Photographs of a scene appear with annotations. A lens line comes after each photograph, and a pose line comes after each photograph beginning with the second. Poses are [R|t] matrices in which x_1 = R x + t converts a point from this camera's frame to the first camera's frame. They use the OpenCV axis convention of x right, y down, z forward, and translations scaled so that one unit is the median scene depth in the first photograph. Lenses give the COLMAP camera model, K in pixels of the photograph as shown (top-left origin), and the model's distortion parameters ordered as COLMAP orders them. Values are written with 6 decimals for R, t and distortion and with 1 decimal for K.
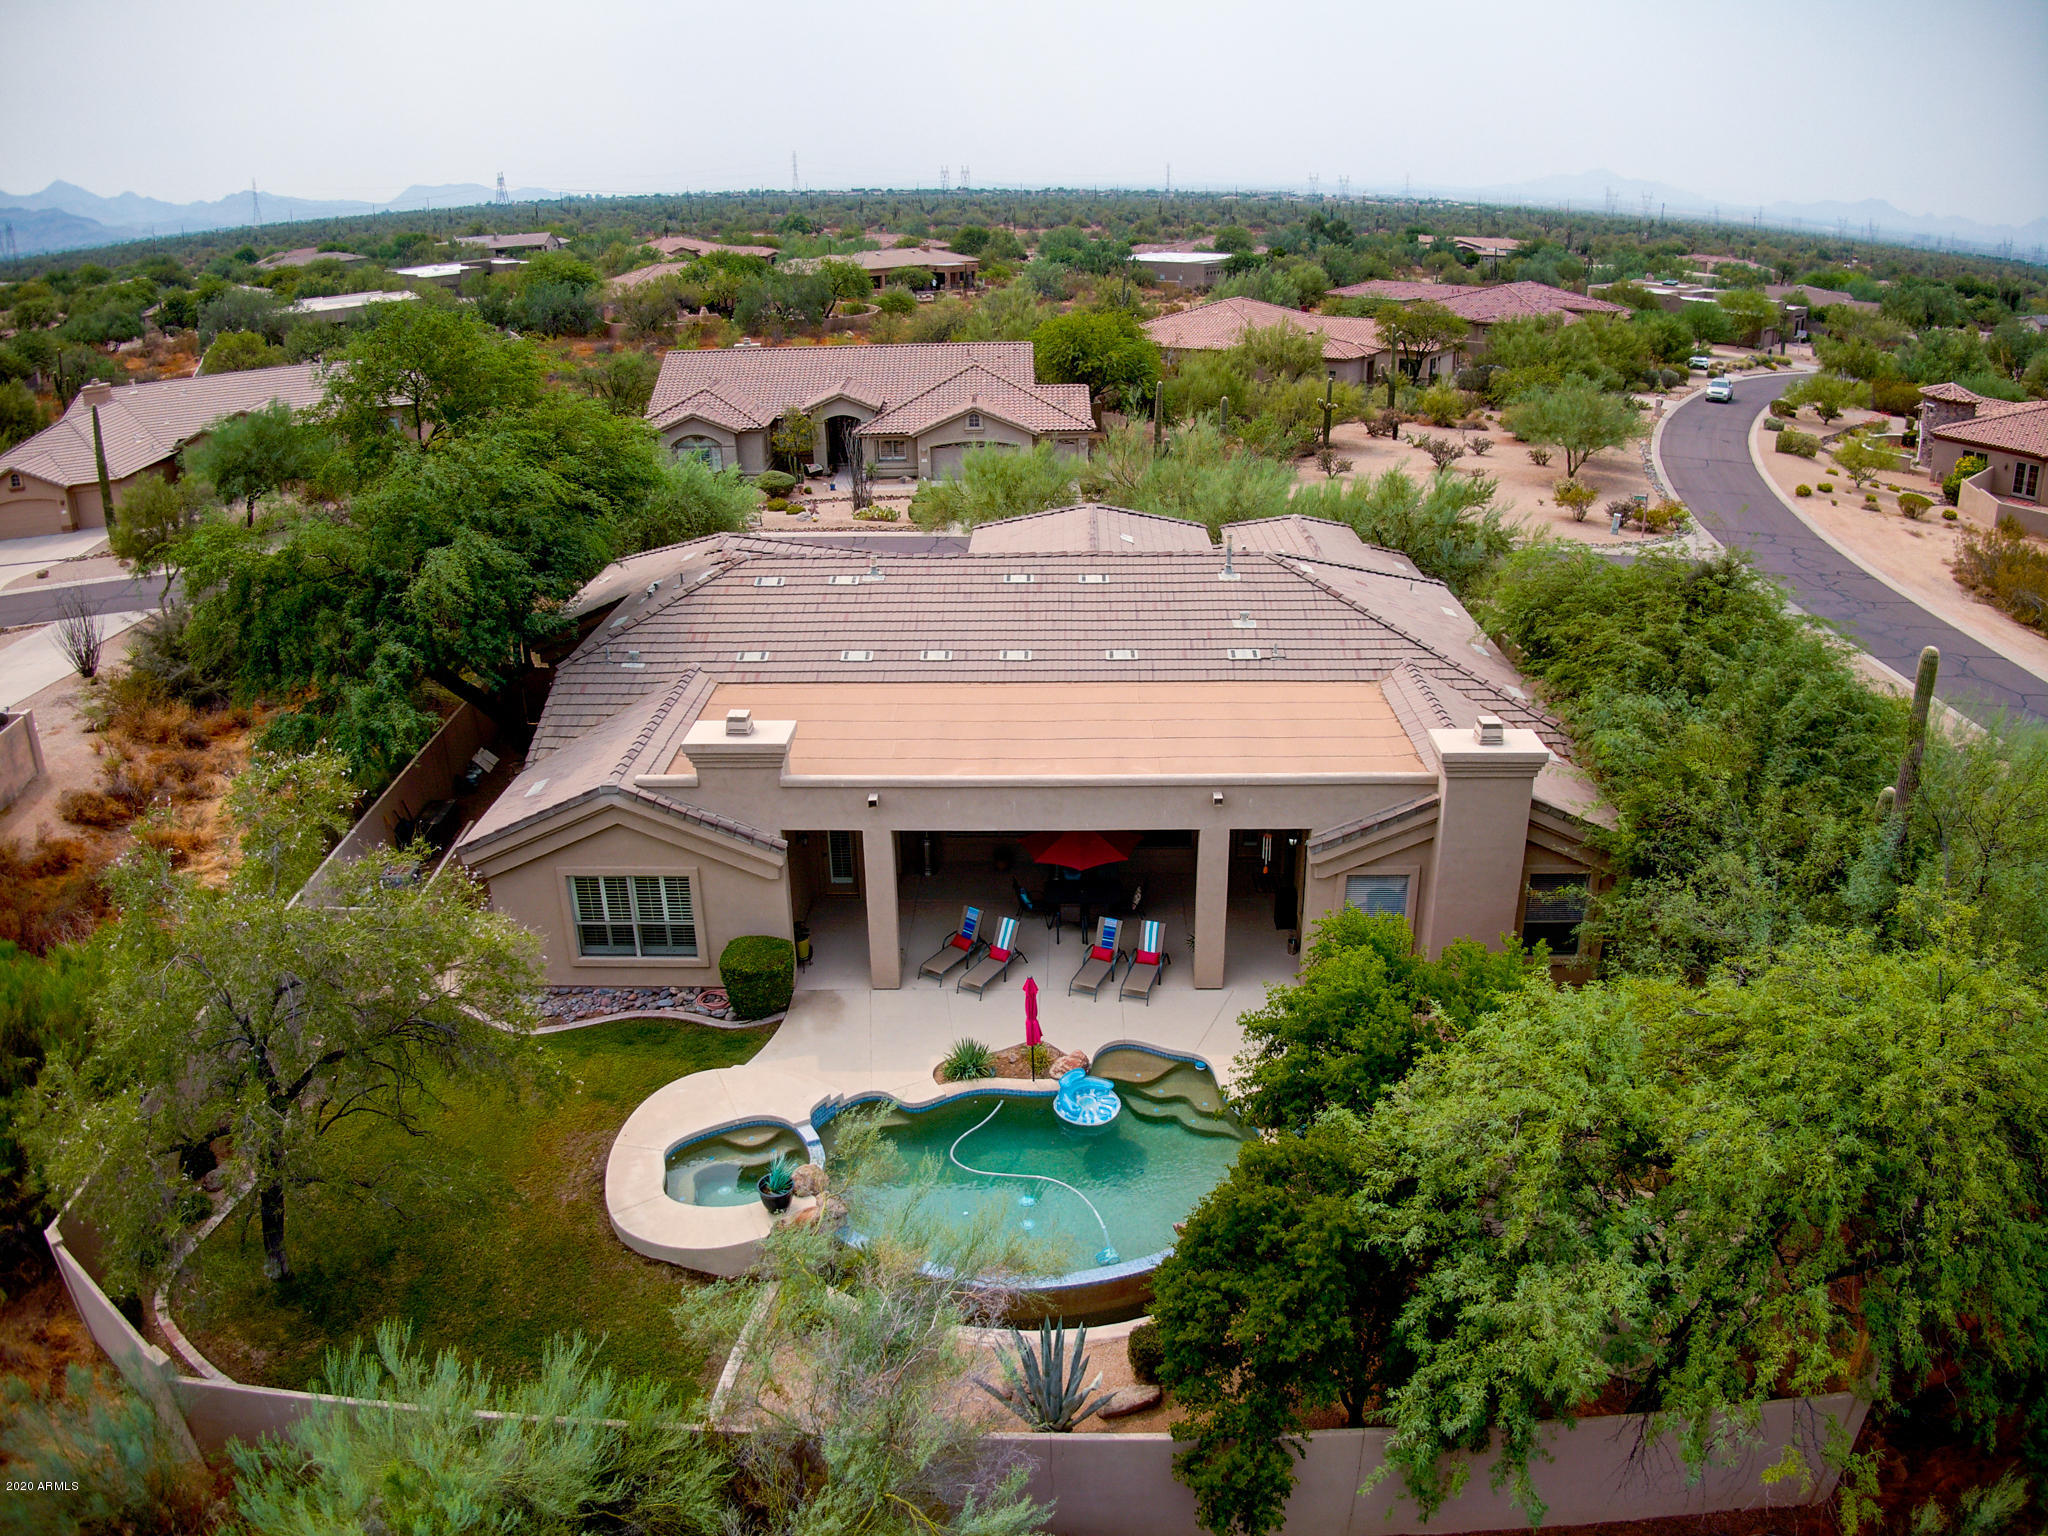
lens RADIAL K [[1443.0, 0, 1029.4], [0, 1443.0, 781.5], [0, 0, 1]] dist [-0.180101, -0.006166]
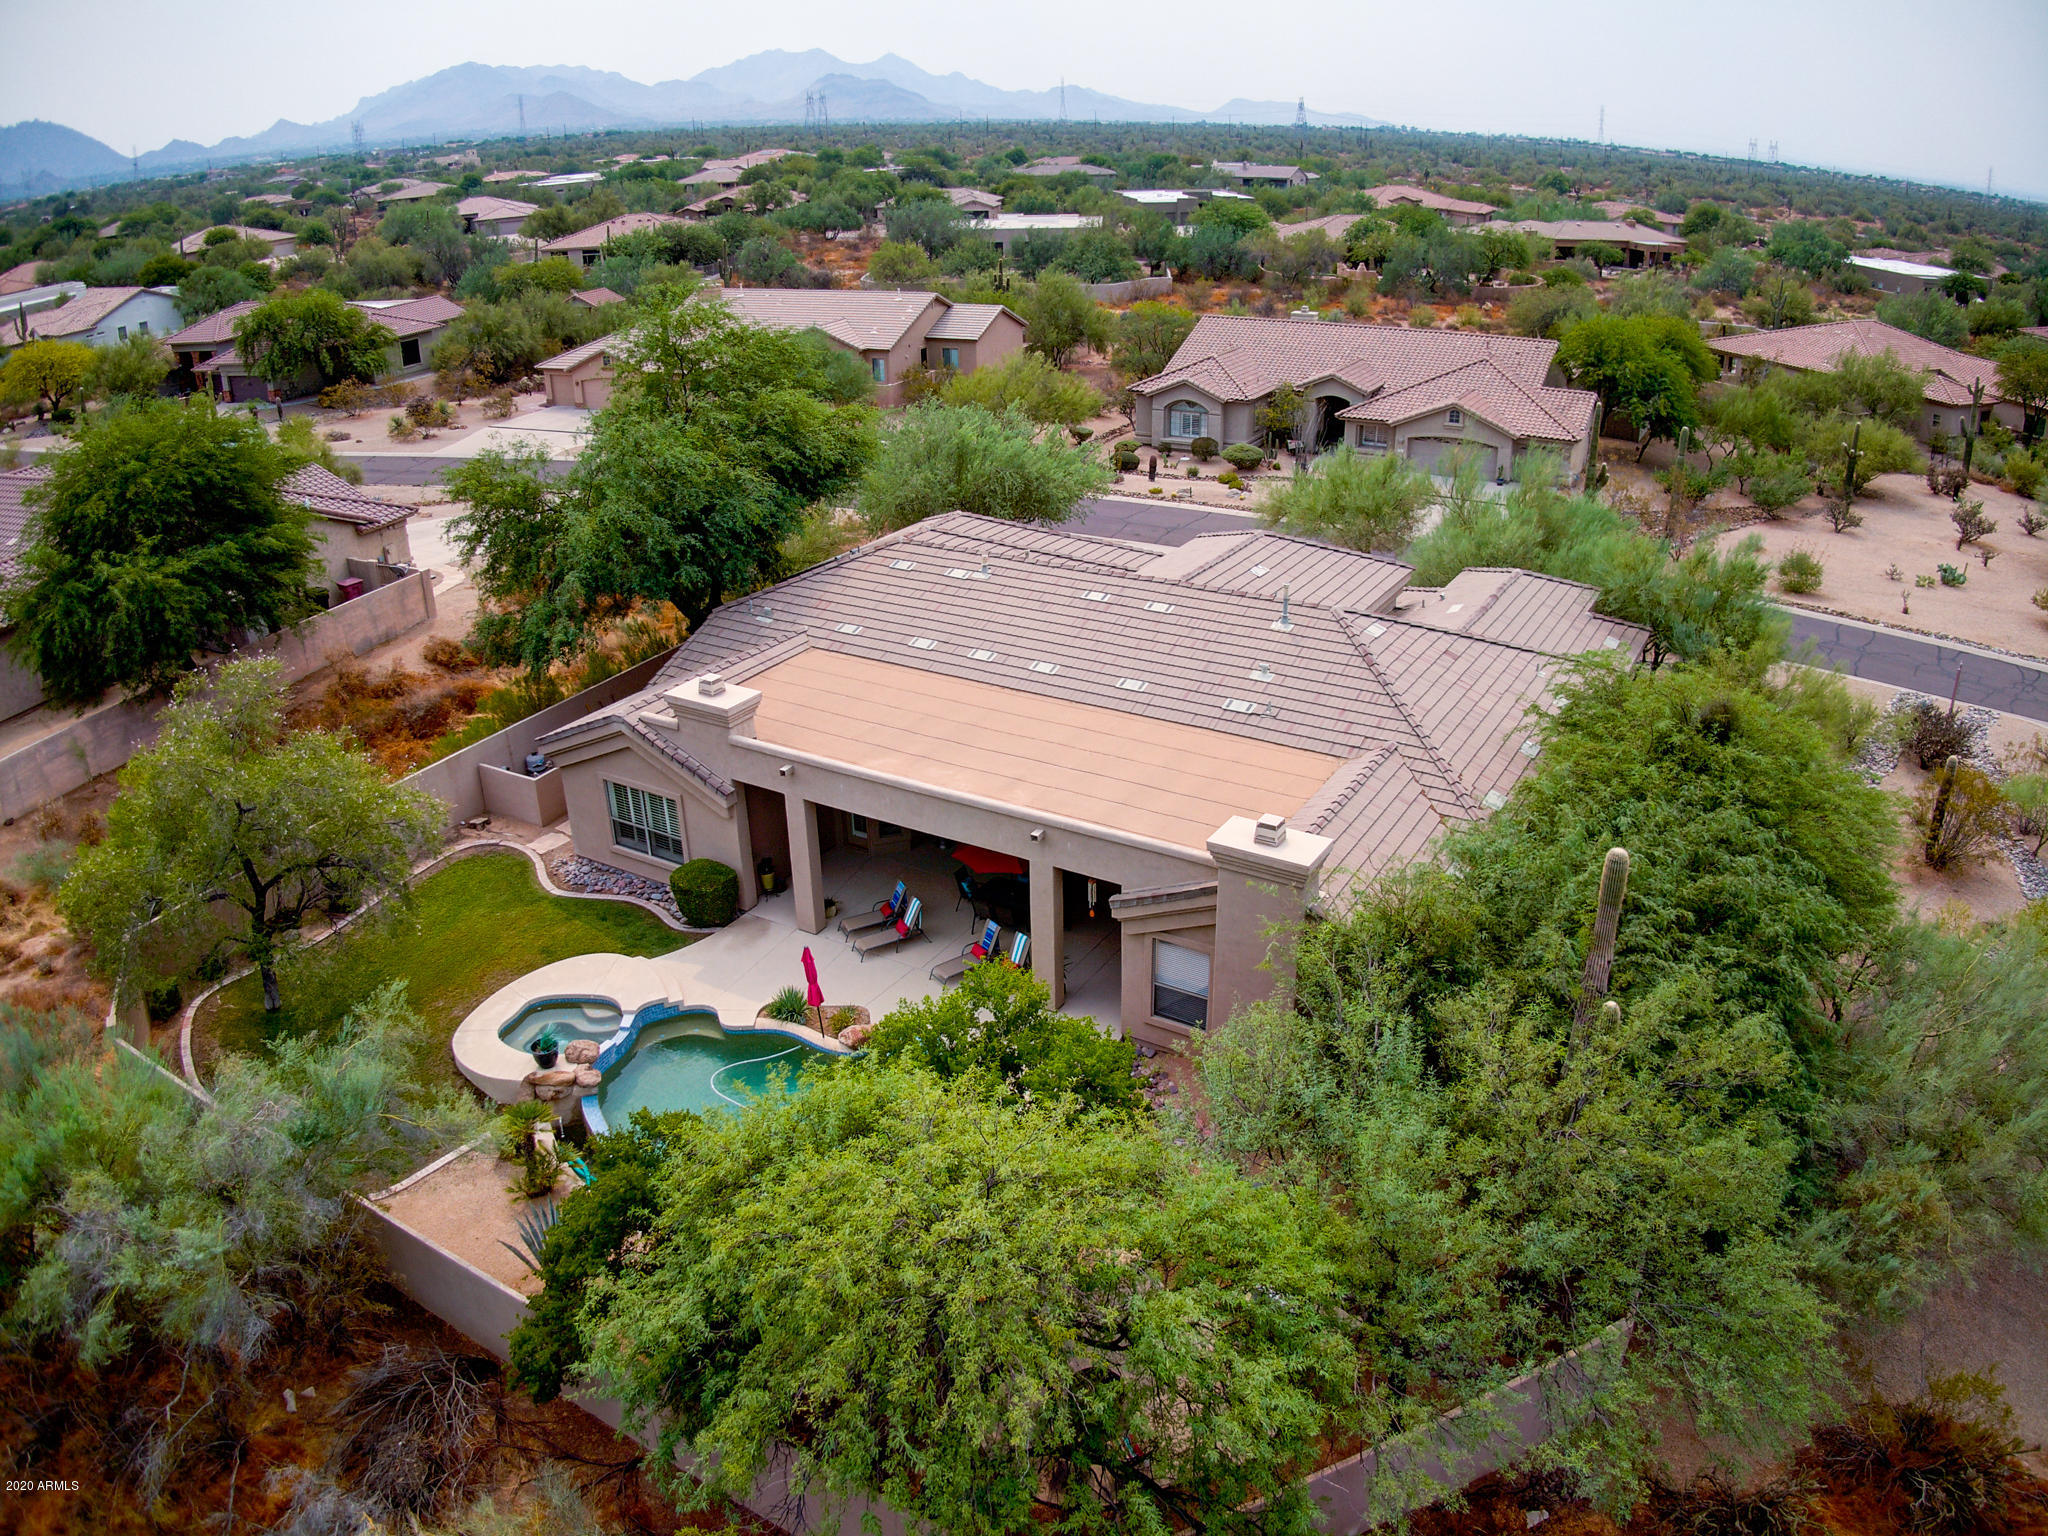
lens RADIAL K [[1426.7, 0, 1026.6], [0, 1426.7, 793.5], [0, 0, 1]] dist [-0.133698, 0.000869]
pose [[0.865764, 0.213241, -0.452747, 0.474626], [-0.189903, 0.976998, 0.097018, -0.095189], [0.463021, 0.001984, 0.886345, 0.049330]]
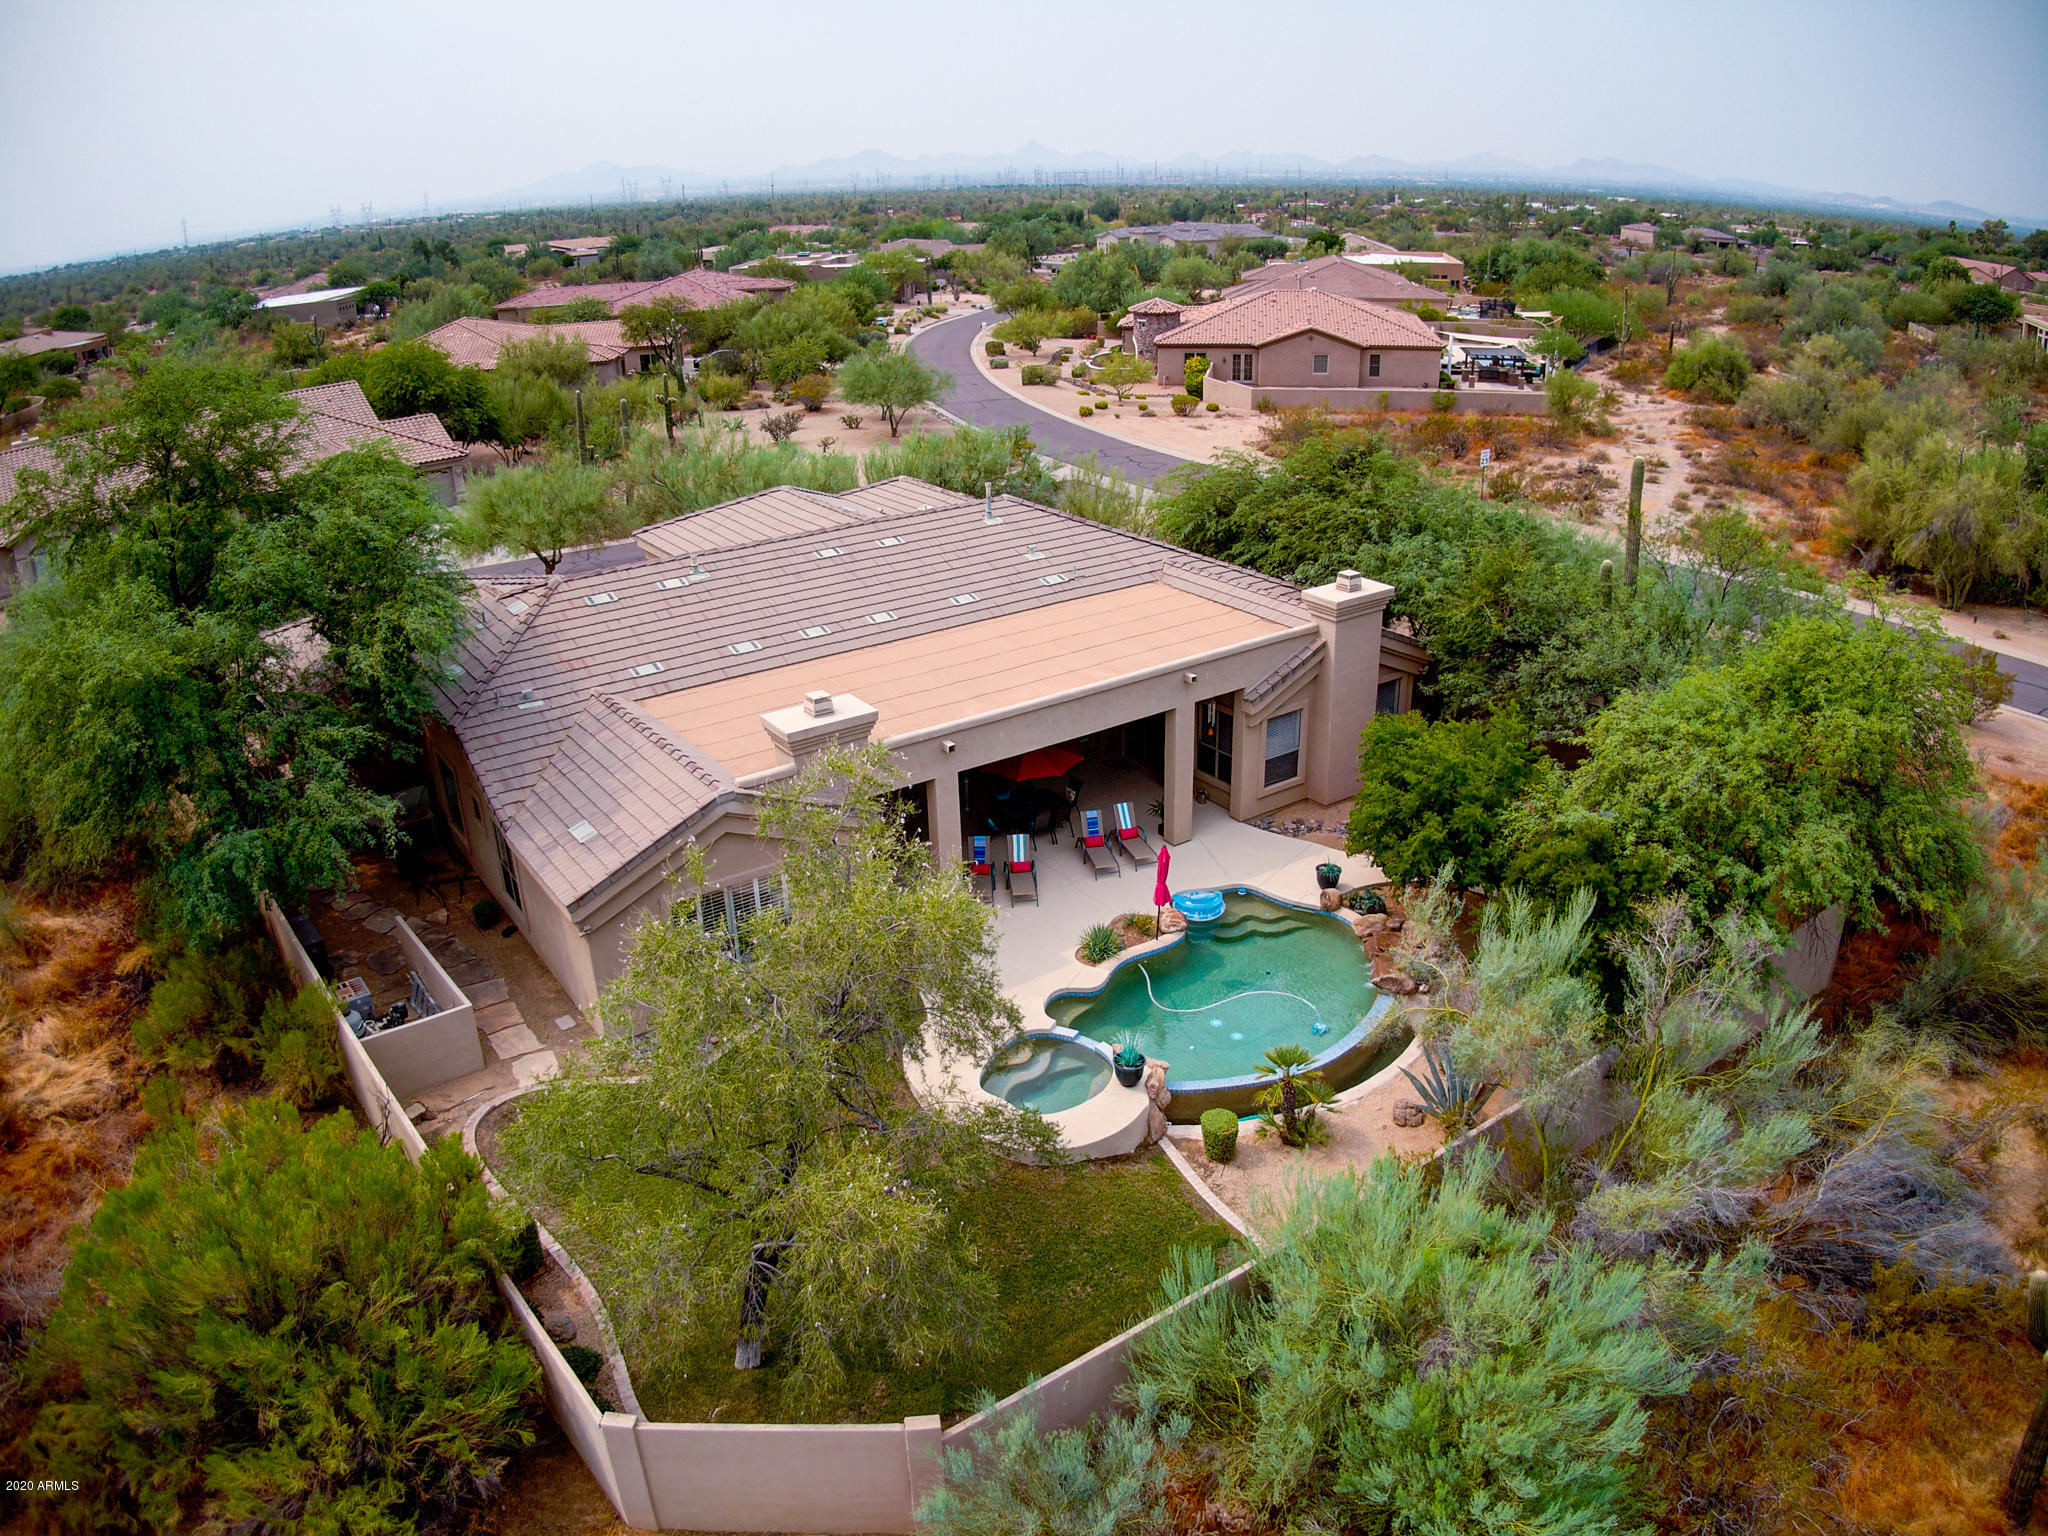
lens RADIAL K [[1443.0, 0, 1029.4], [0, 1443.0, 781.5], [0, 0, 1]] dist [-0.180101, -0.006166]
pose [[0.802657, -0.244466, 0.544039, -0.525251], [0.245160, 0.966752, 0.072712, -0.019925], [-0.543726, 0.075014, 0.835904, 0.054369]]
